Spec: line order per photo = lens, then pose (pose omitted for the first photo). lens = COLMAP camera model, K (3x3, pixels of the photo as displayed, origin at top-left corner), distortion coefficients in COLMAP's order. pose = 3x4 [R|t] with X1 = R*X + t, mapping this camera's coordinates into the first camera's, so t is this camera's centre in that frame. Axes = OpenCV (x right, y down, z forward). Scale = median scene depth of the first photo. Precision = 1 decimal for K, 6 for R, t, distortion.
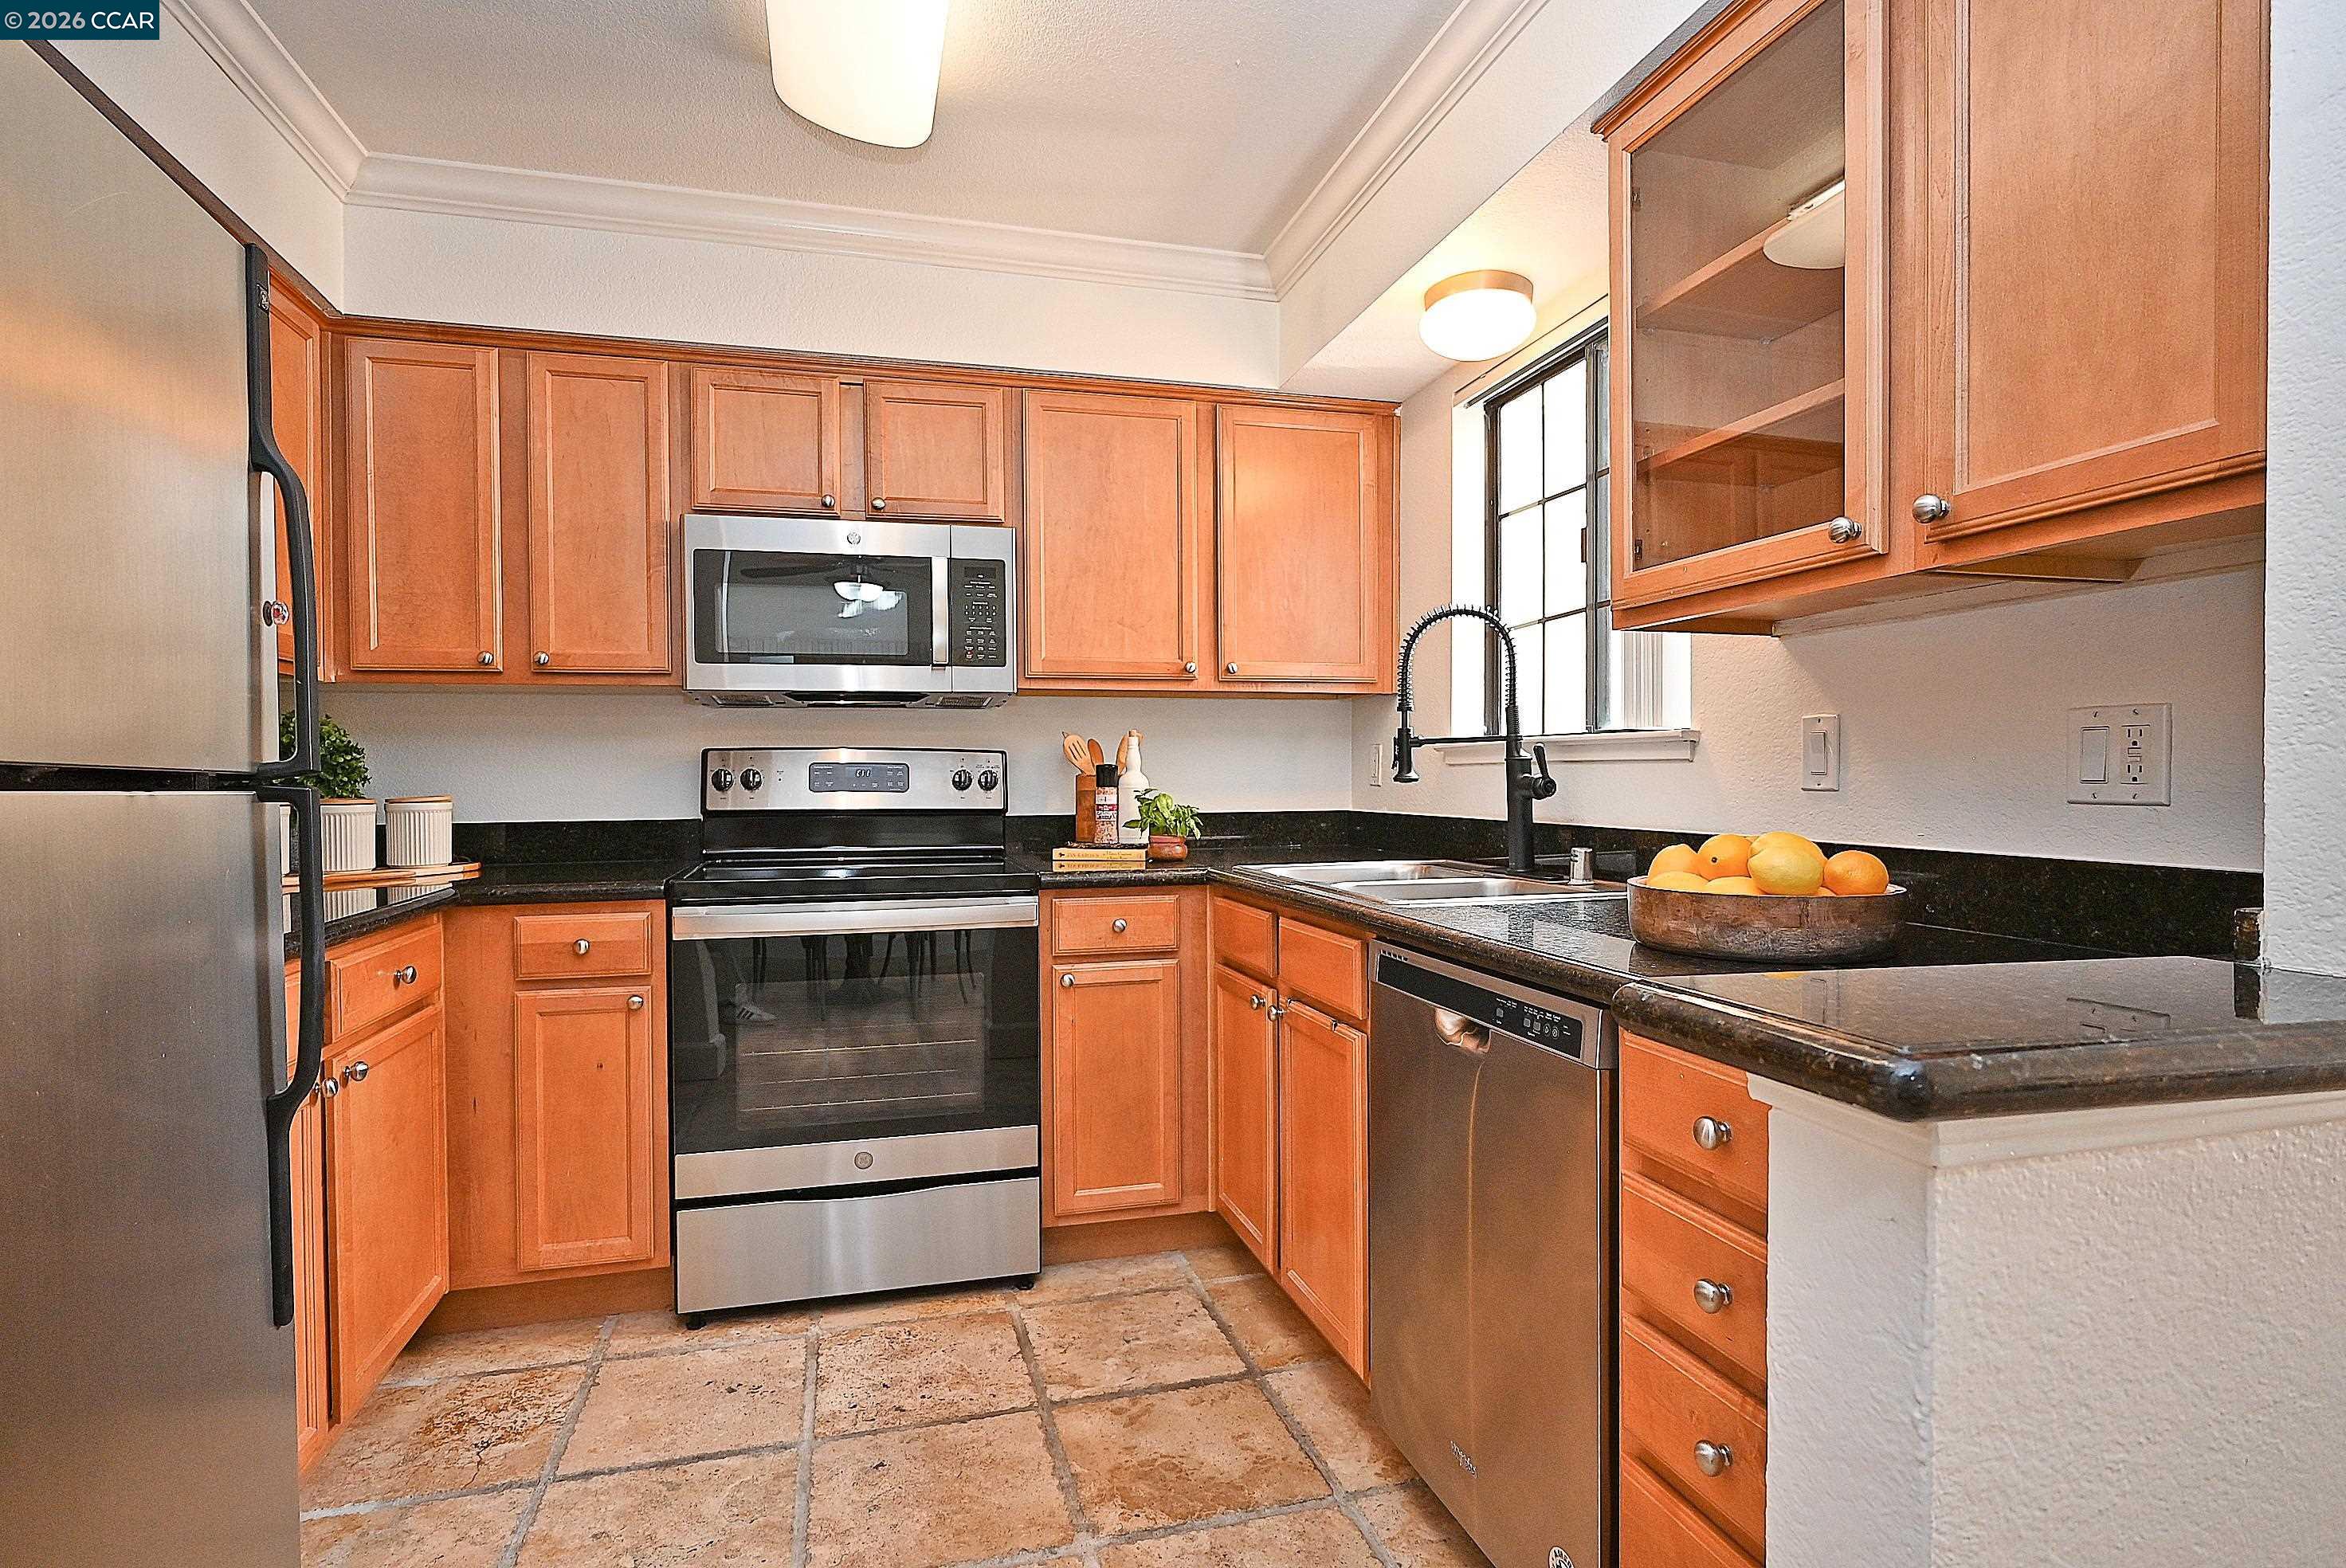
lens RADIAL K [[1177.7, 0, 1167.6], [0, 1177.7, 785.9], [0, 0, 1]] dist [-0.006730, 0.003462]
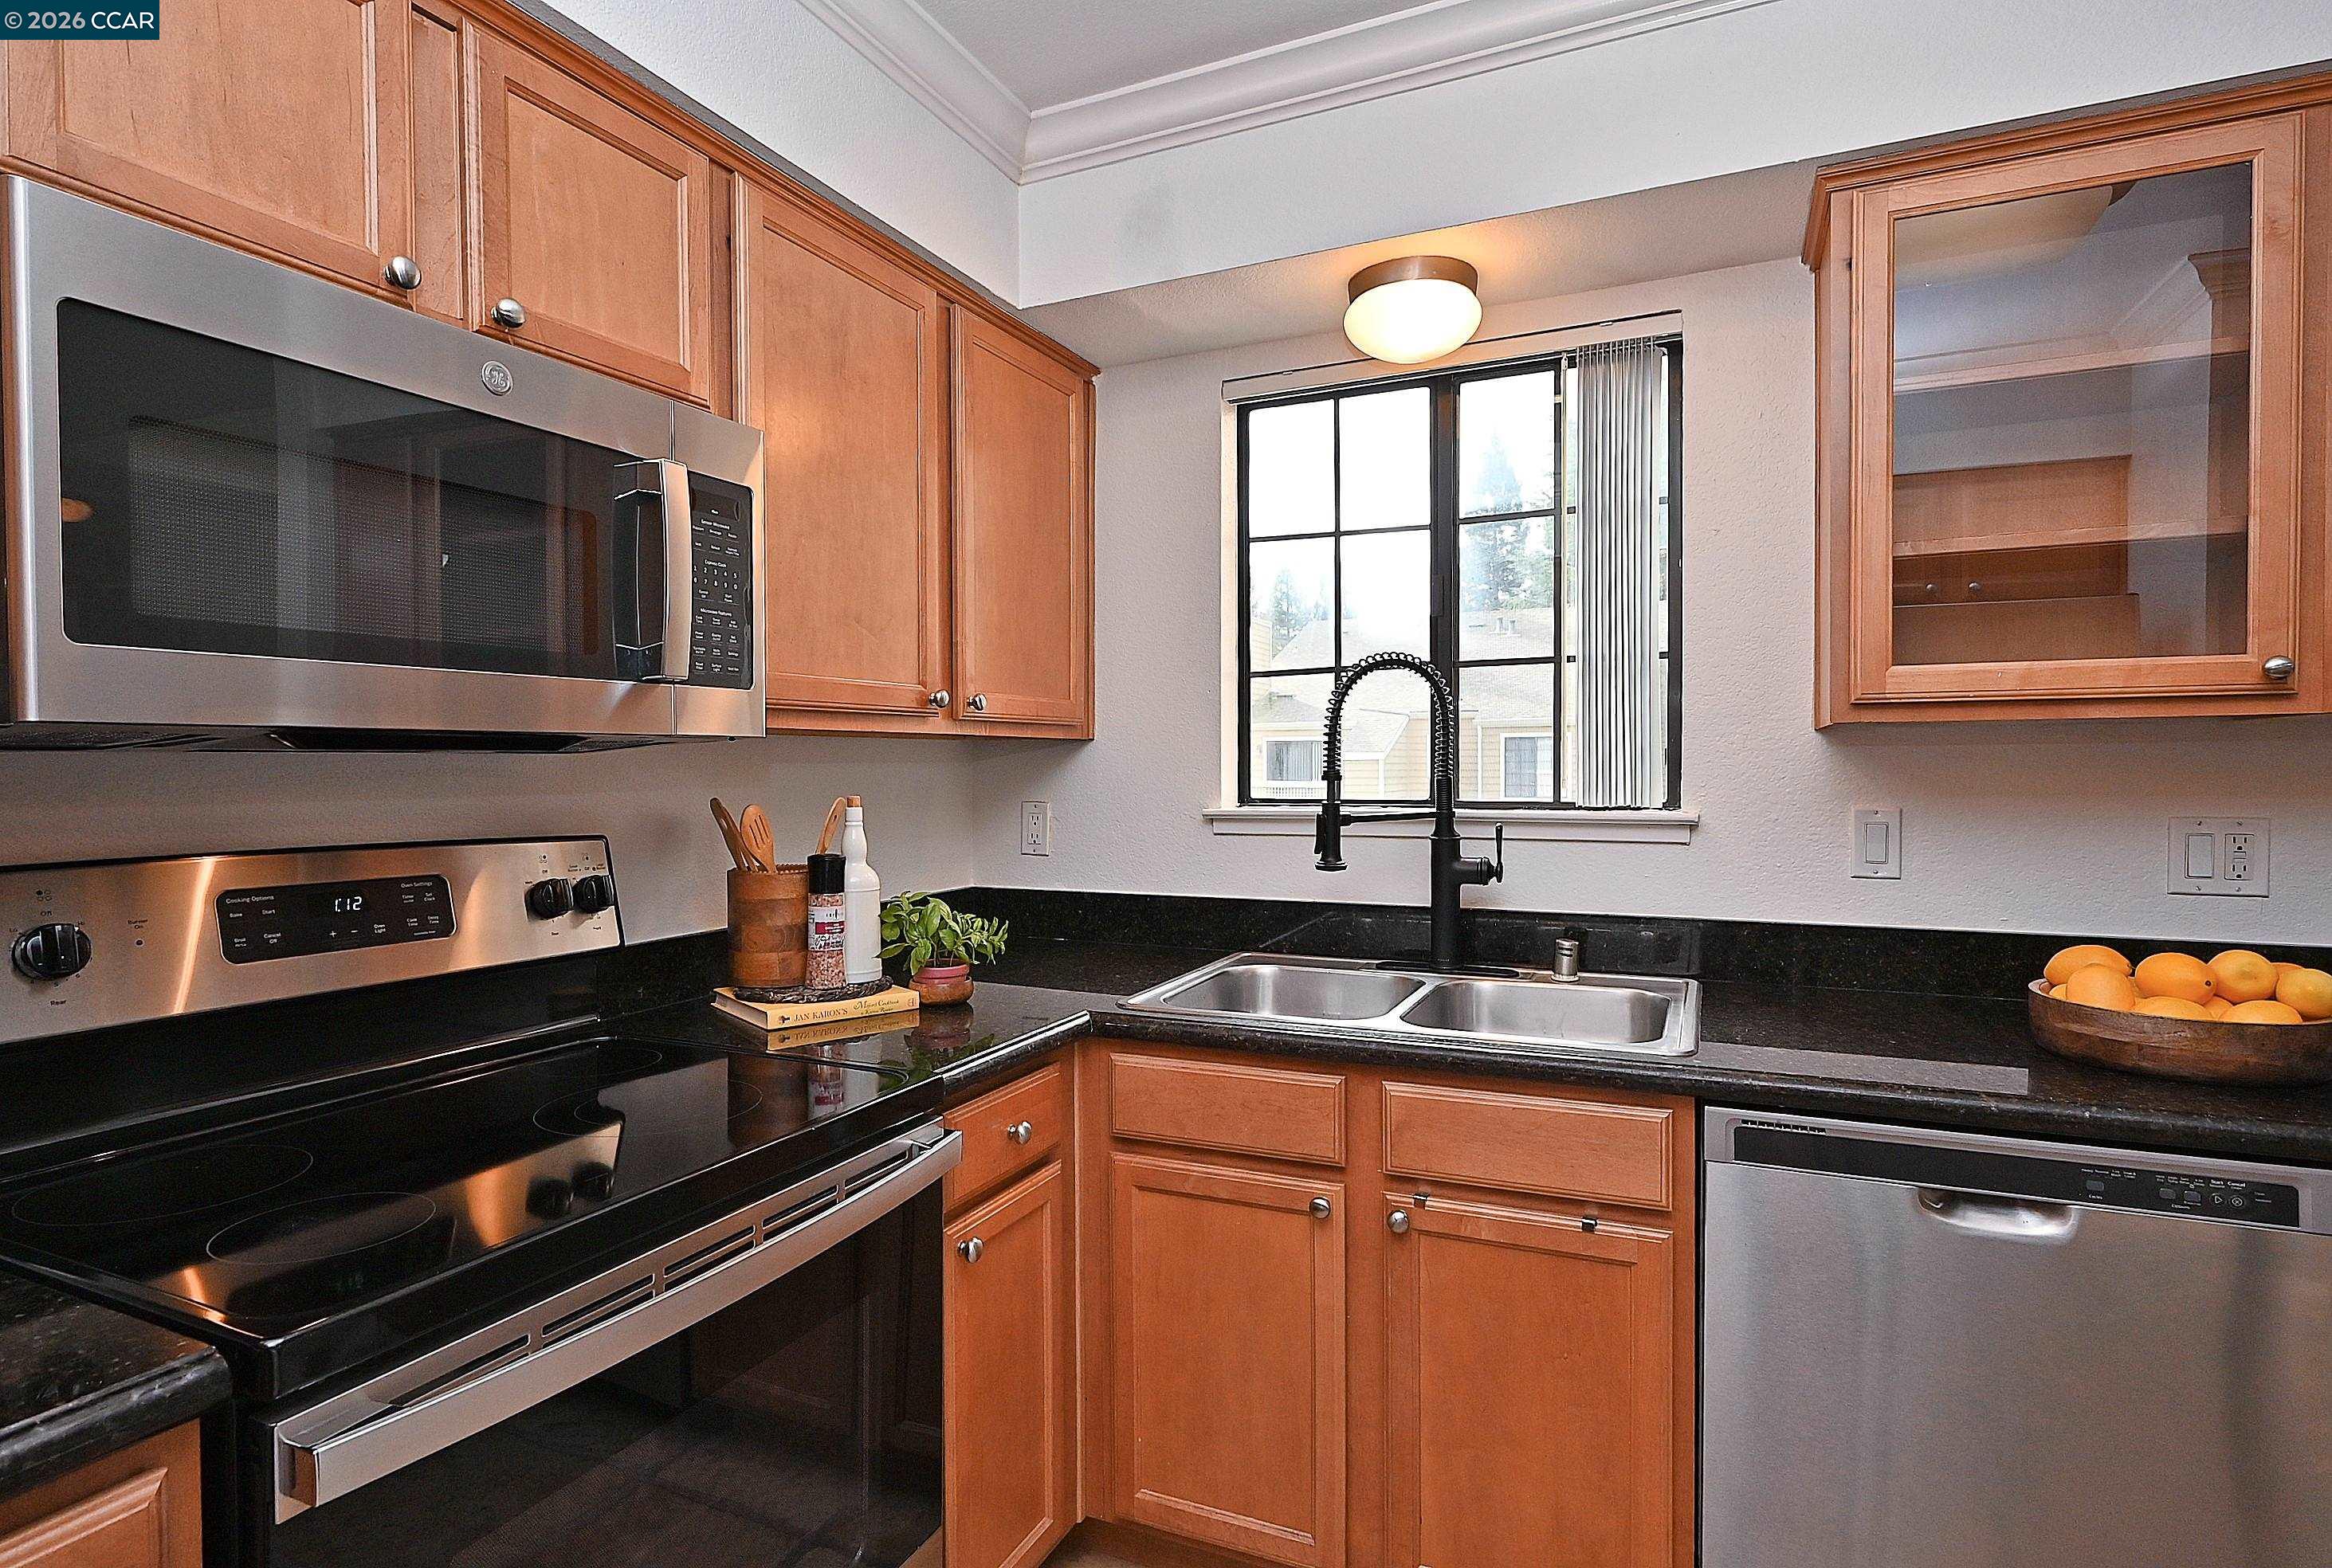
lens RADIAL K [[1204.2, 0, 1170.9], [0, 1204.2, 788.8], [0, 0, 1]] dist [-0.002295, -0.000083]
pose [[0.642009, -0.013293, 0.766582, -0.452558], [0.010328, 0.999909, 0.008689, -0.061432], [-0.766628, 0.002339, 0.642088, 0.526850]]
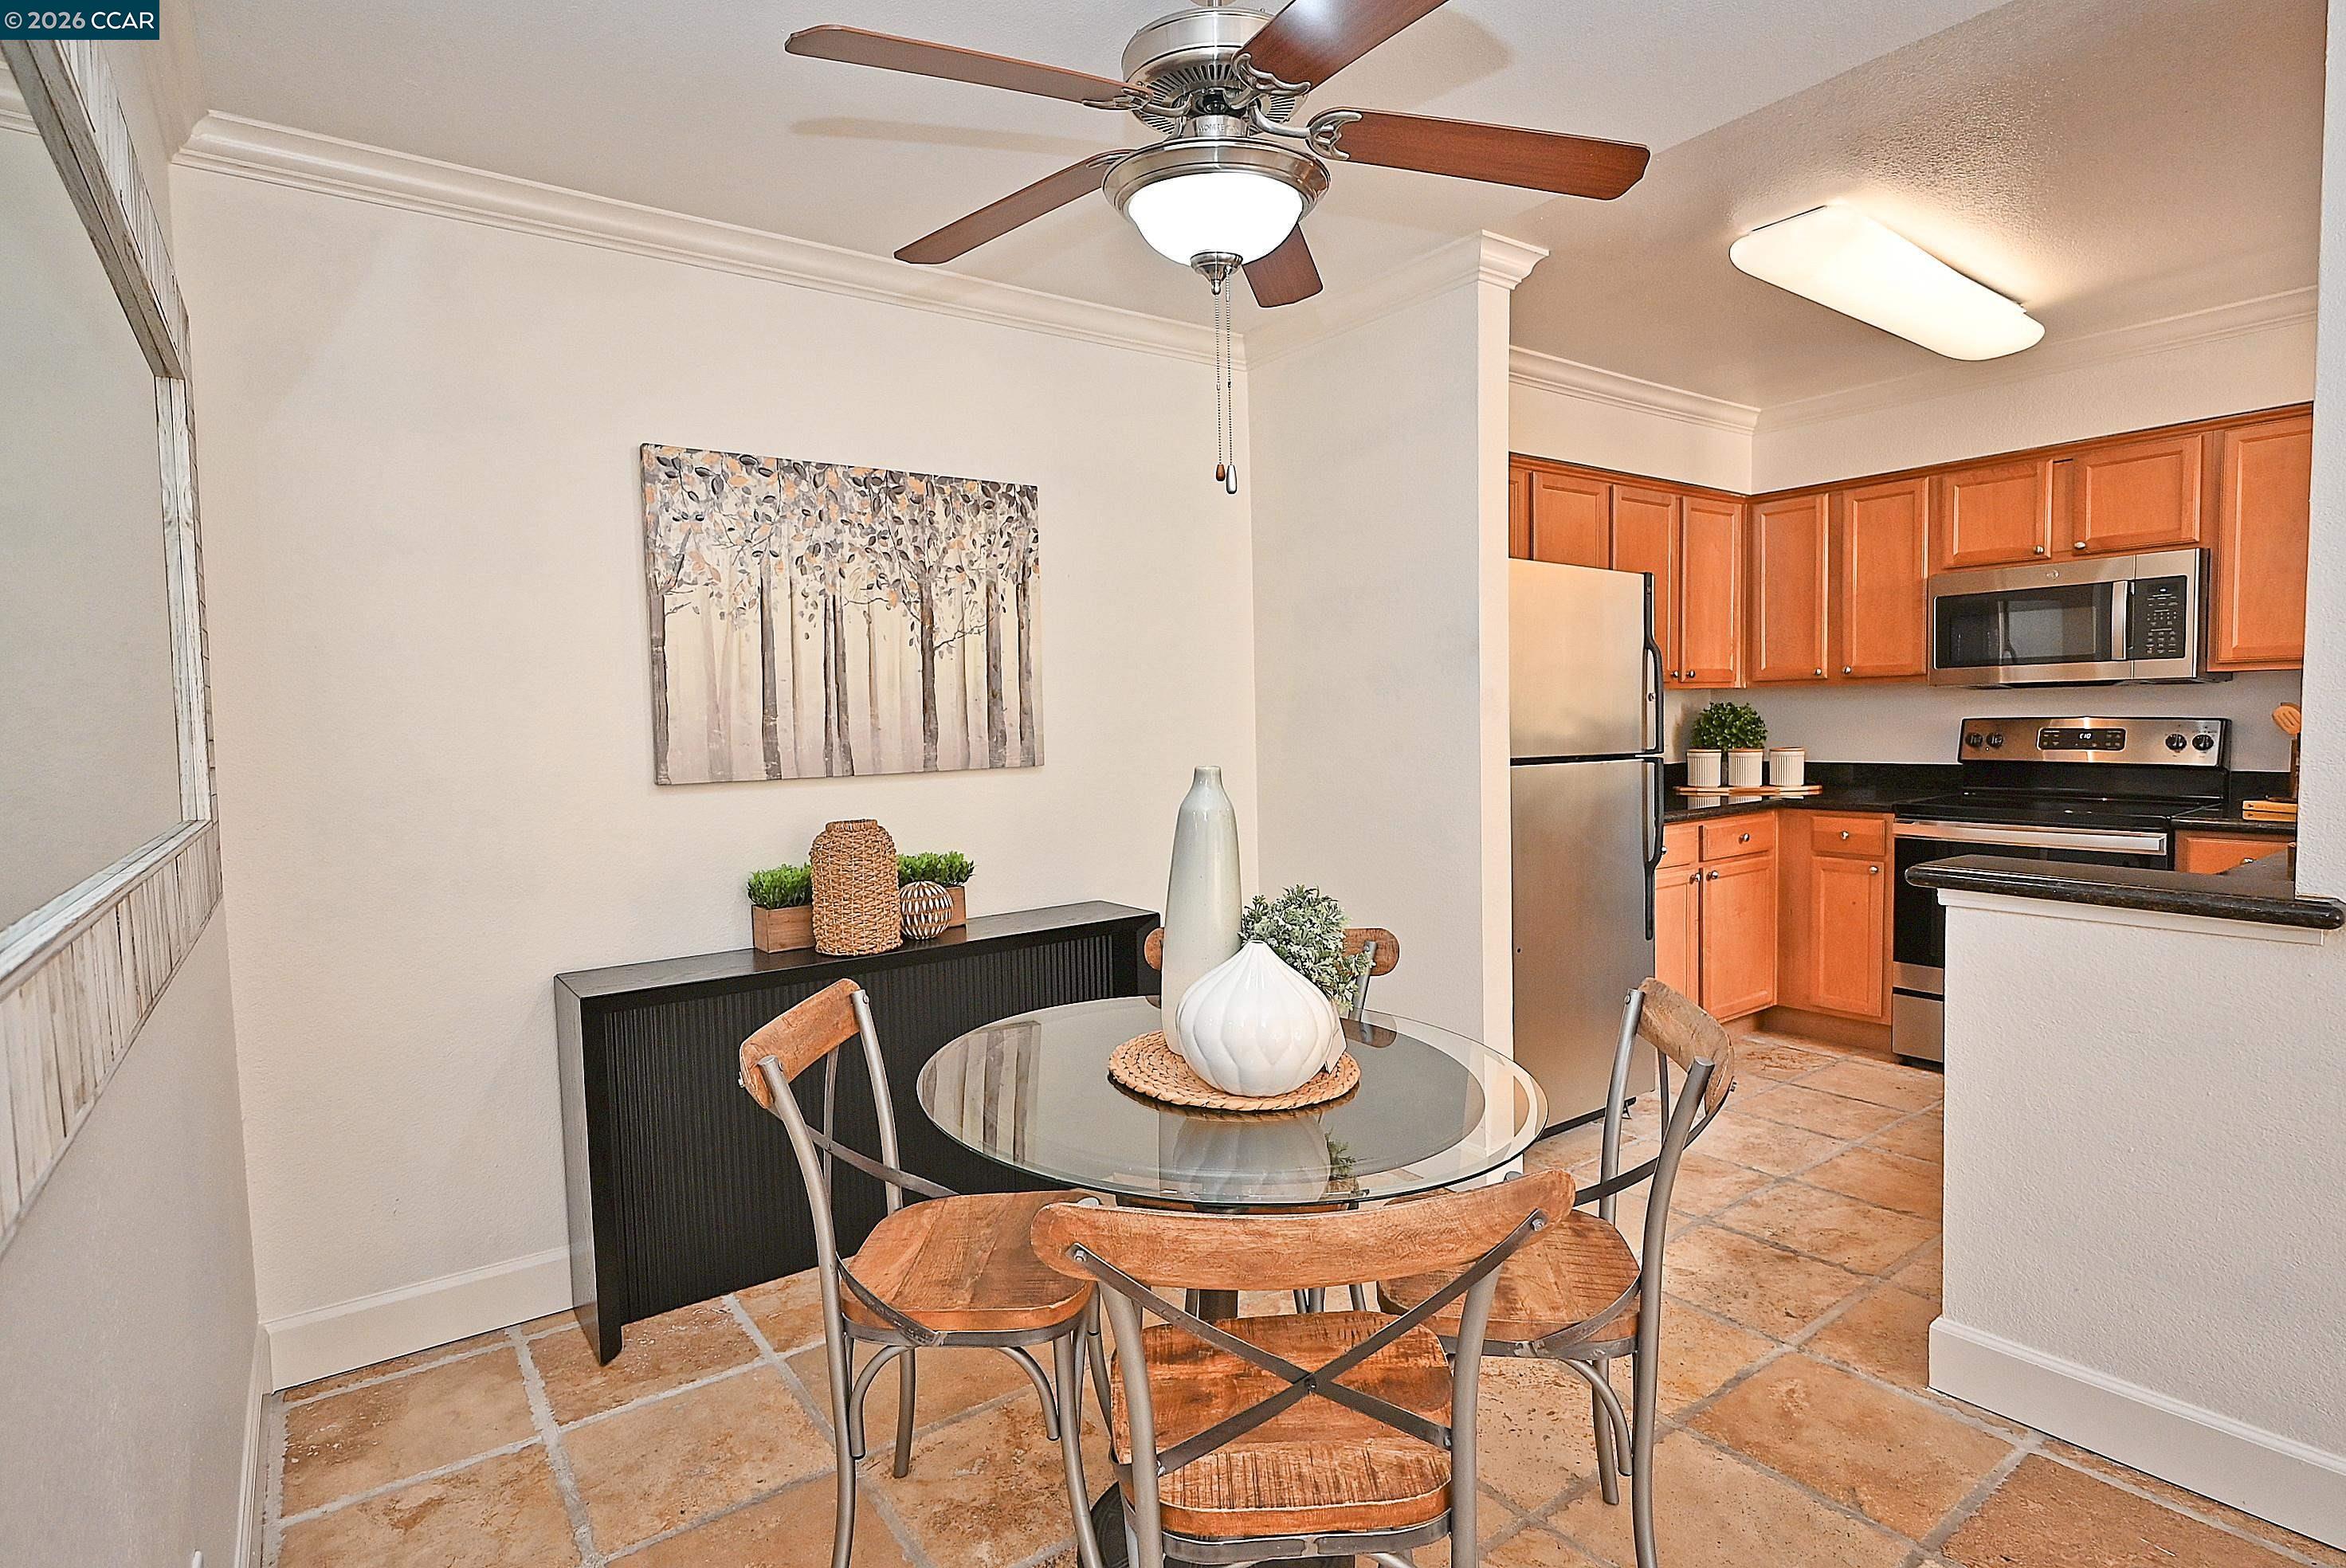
lens RADIAL K [[1177.7, 0, 1167.6], [0, 1177.7, 785.9], [0, 0, 1]] dist [-0.006730, 0.003462]
pose [[0.356752, 0.056299, -0.932501, 0.705758], [0.011299, 0.997849, 0.064567, -0.059001], [0.934131, -0.033571, 0.355349, -0.532481]]
